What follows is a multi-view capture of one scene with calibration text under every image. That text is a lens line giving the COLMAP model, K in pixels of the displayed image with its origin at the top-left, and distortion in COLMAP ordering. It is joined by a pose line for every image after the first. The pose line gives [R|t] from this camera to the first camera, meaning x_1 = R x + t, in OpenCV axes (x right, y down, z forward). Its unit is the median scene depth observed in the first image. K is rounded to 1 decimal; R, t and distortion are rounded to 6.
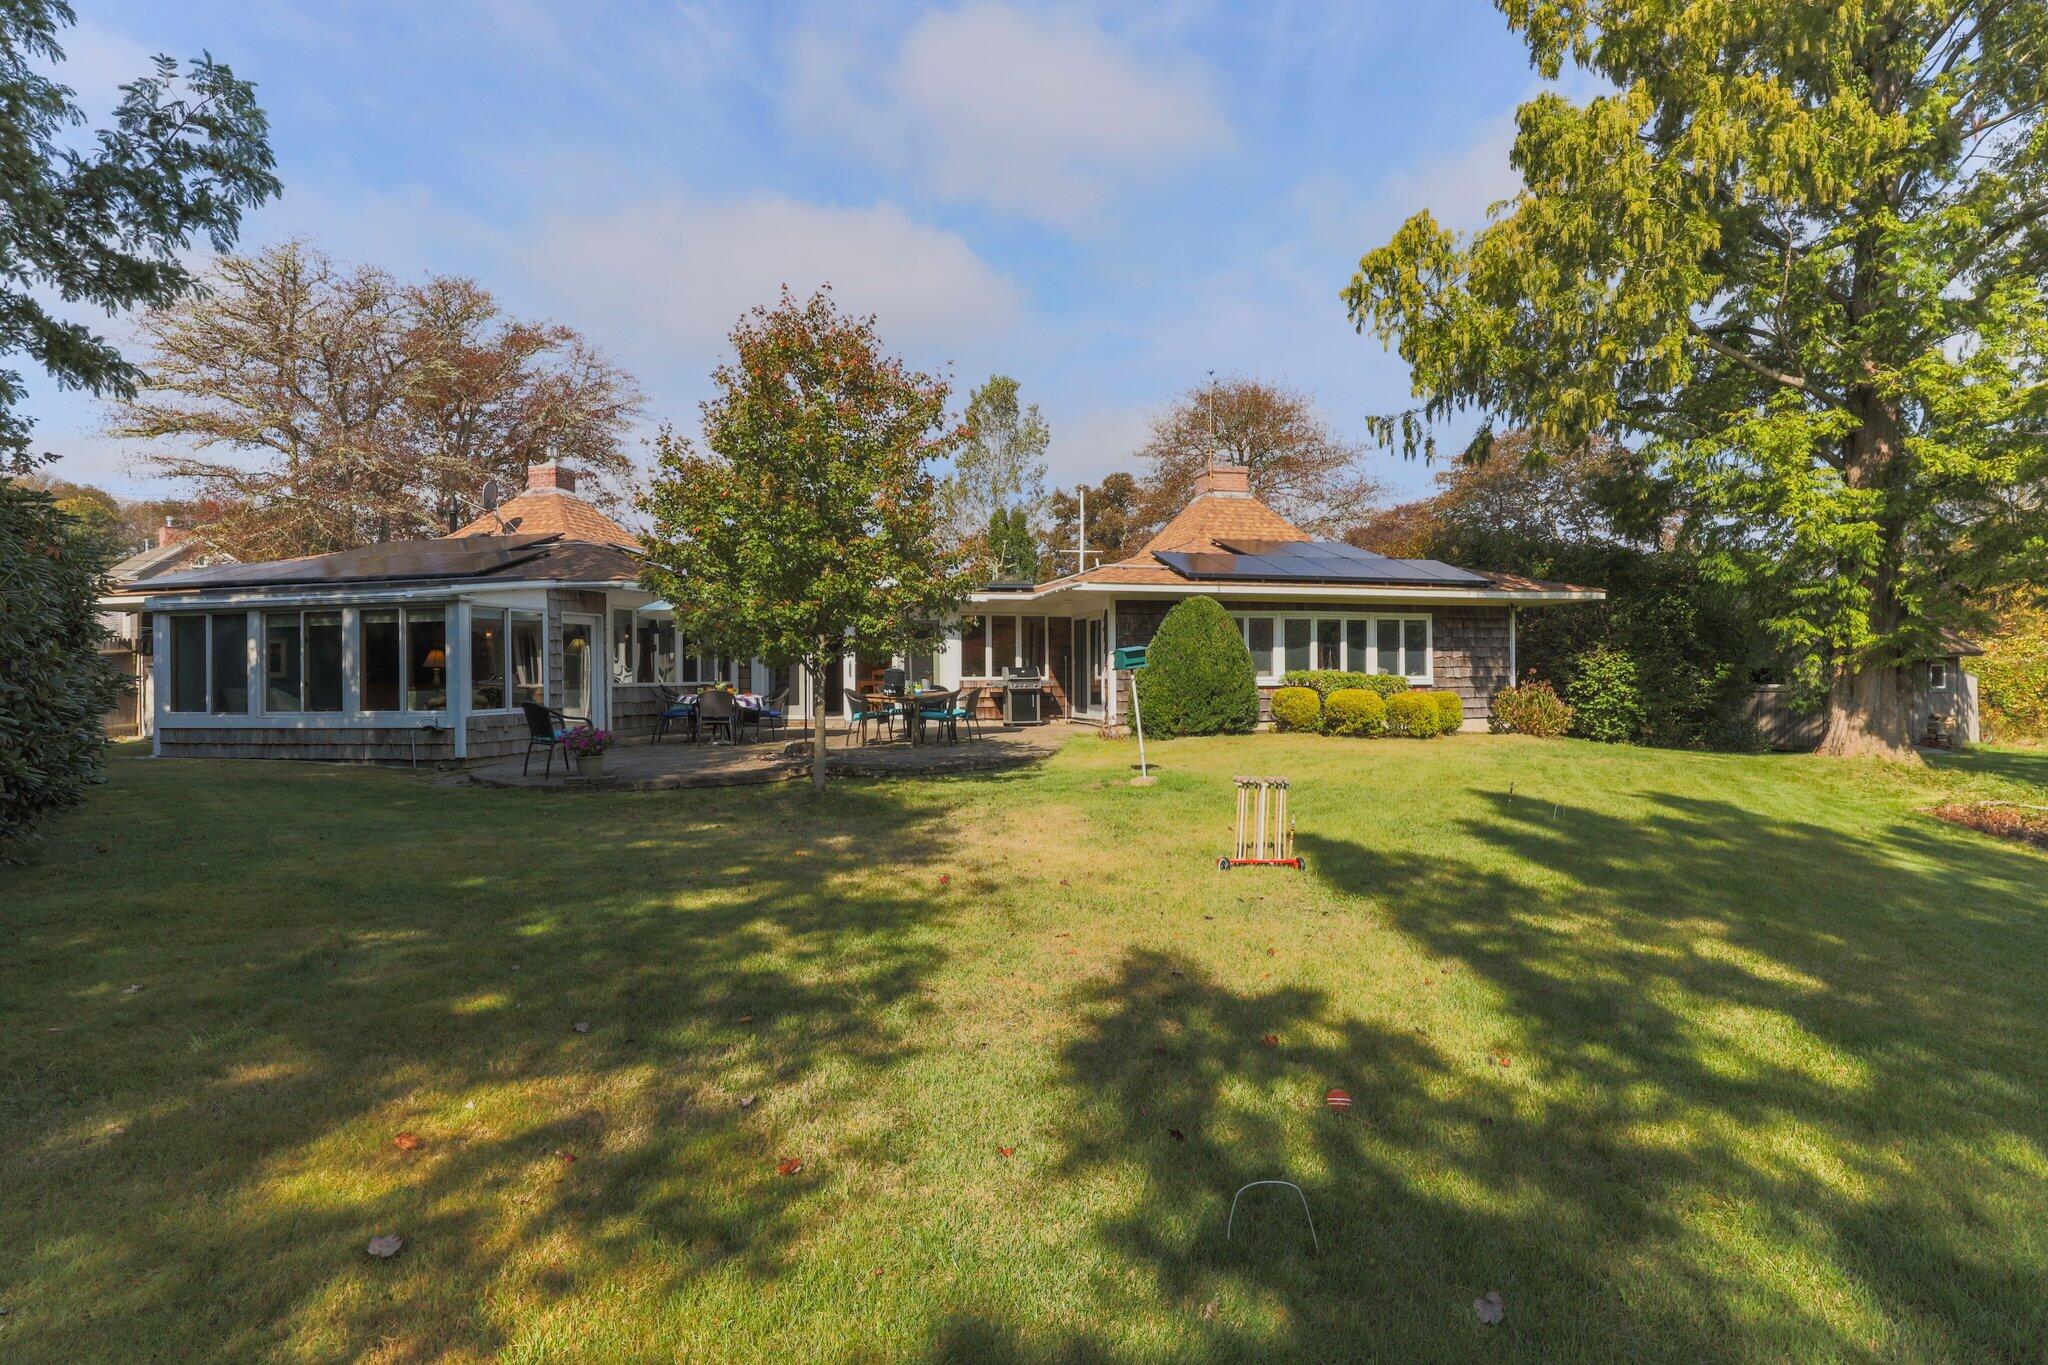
lens RADIAL K [[977.6, 0, 1039.3], [0, 977.6, 682.2], [0, 0, 1]] dist [-0.002010, 0.000854]
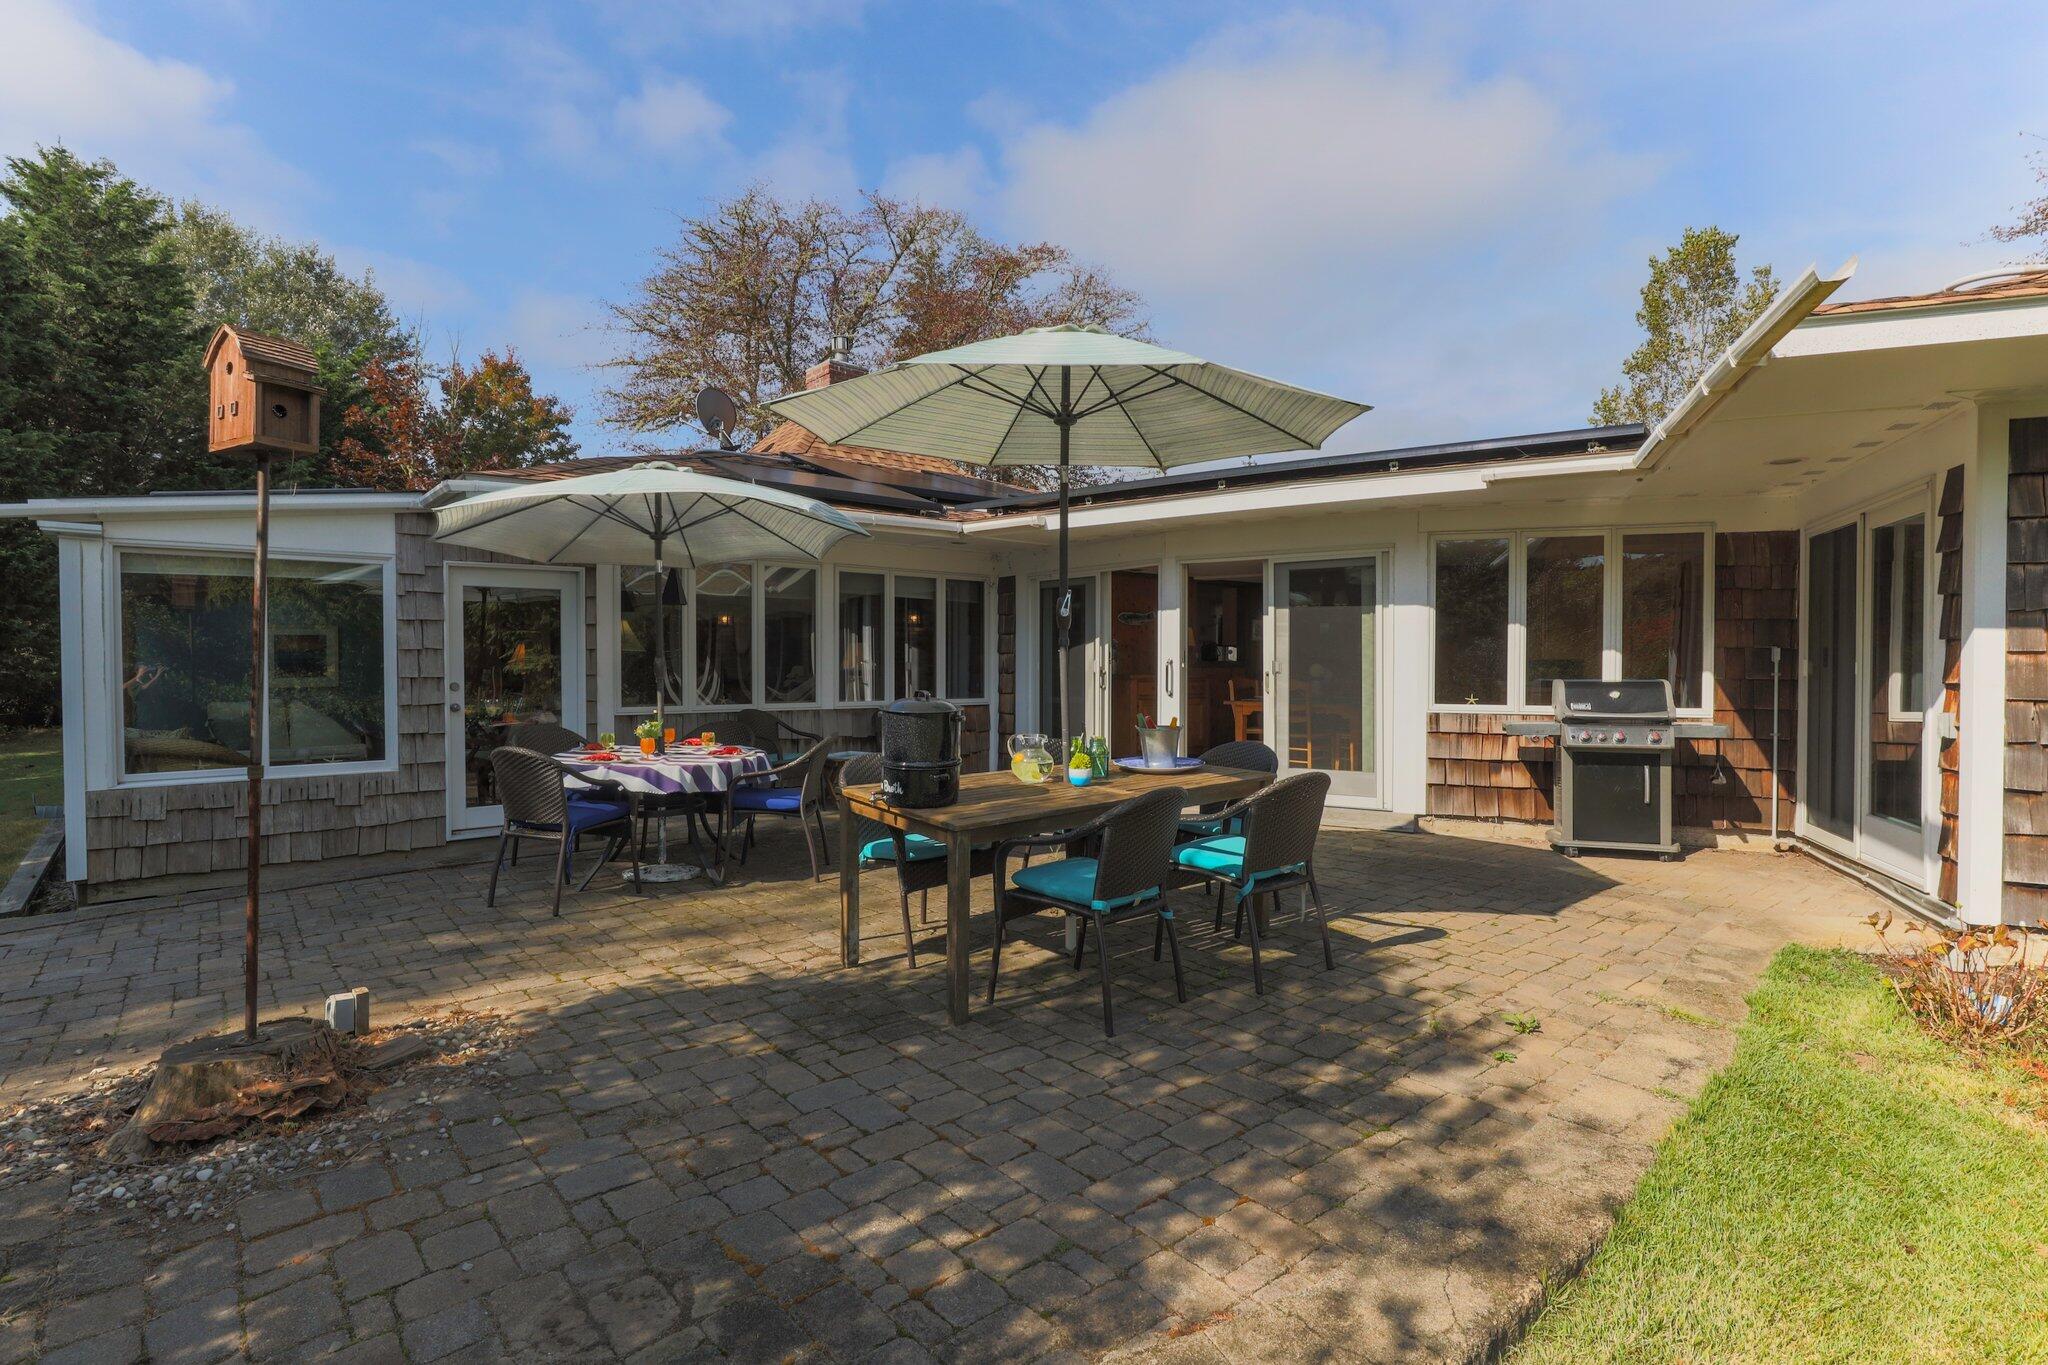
lens RADIAL K [[977.6, 0, 1039.3], [0, 977.6, 682.2], [0, 0, 1]] dist [-0.002010, 0.000854]
pose [[0.793662, 0.016140, -0.608144, 0.031377], [-0.012670, 0.999870, 0.010001, -0.016096], [0.608226, -0.000233, 0.793763, 0.604699]]
